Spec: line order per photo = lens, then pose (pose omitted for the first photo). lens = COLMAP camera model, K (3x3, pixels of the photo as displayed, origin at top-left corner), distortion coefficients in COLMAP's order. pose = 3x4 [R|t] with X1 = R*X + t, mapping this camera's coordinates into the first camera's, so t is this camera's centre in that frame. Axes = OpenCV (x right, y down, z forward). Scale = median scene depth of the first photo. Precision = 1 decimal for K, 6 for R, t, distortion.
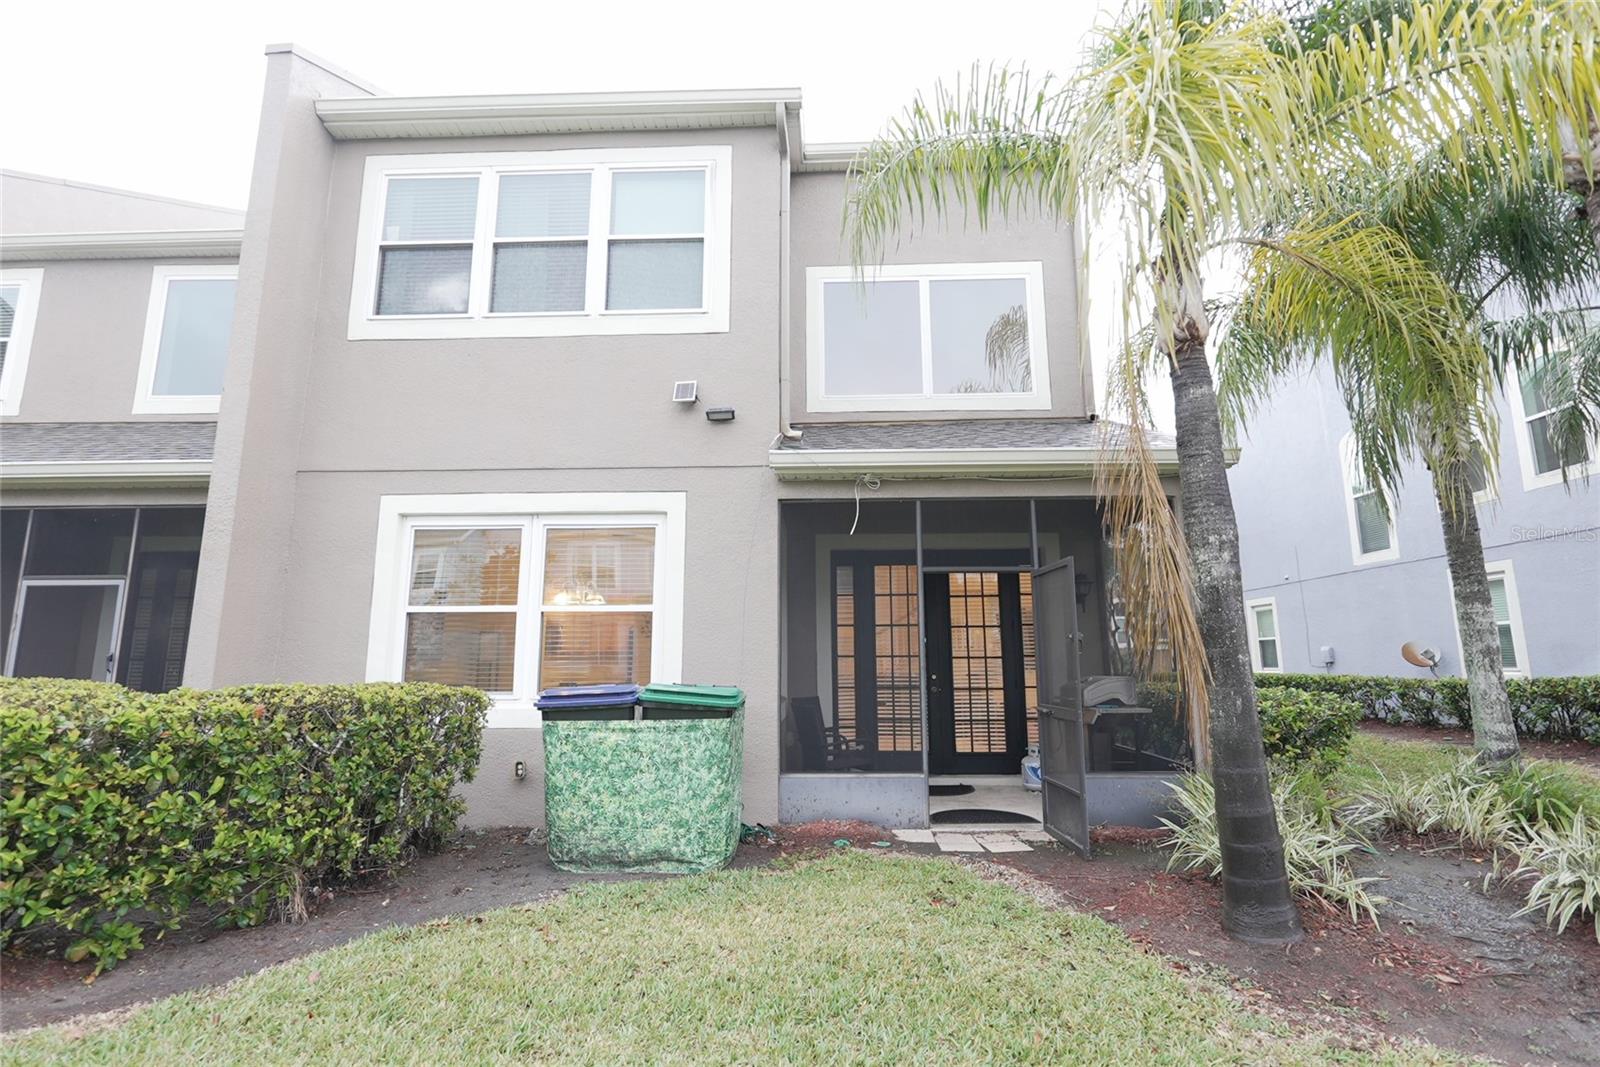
lens RADIAL K [[732.6, 0, 799.4], [0, 732.6, 539.0], [0, 0, 1]] dist [-0.002737, 0.000123]
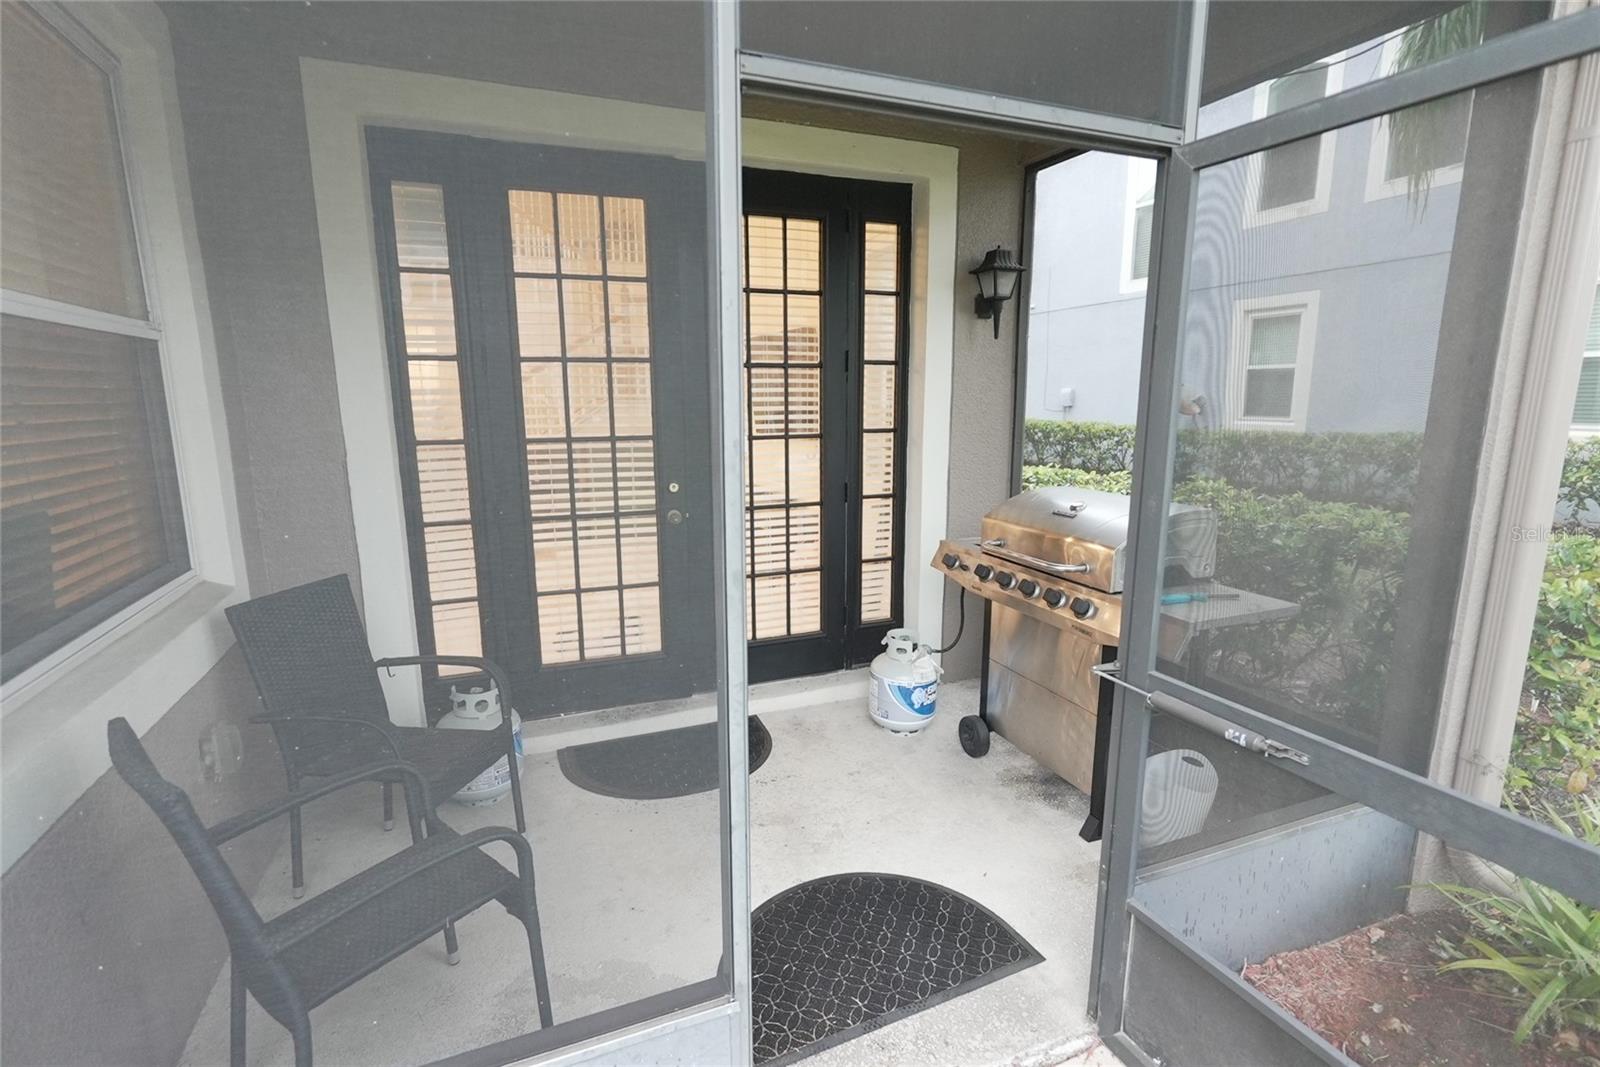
lens RADIAL K [[732.6, 0, 796.9], [0, 732.6, 531.7], [0, 0, 1]] dist [-0.002737, 0.000123]
pose [[0.910027, -0.079819, 0.406792, 0.072274], [-0.065934, 0.940928, 0.332125, 0.066366], [-0.409272, -0.329064, 0.851007, 0.585393]]
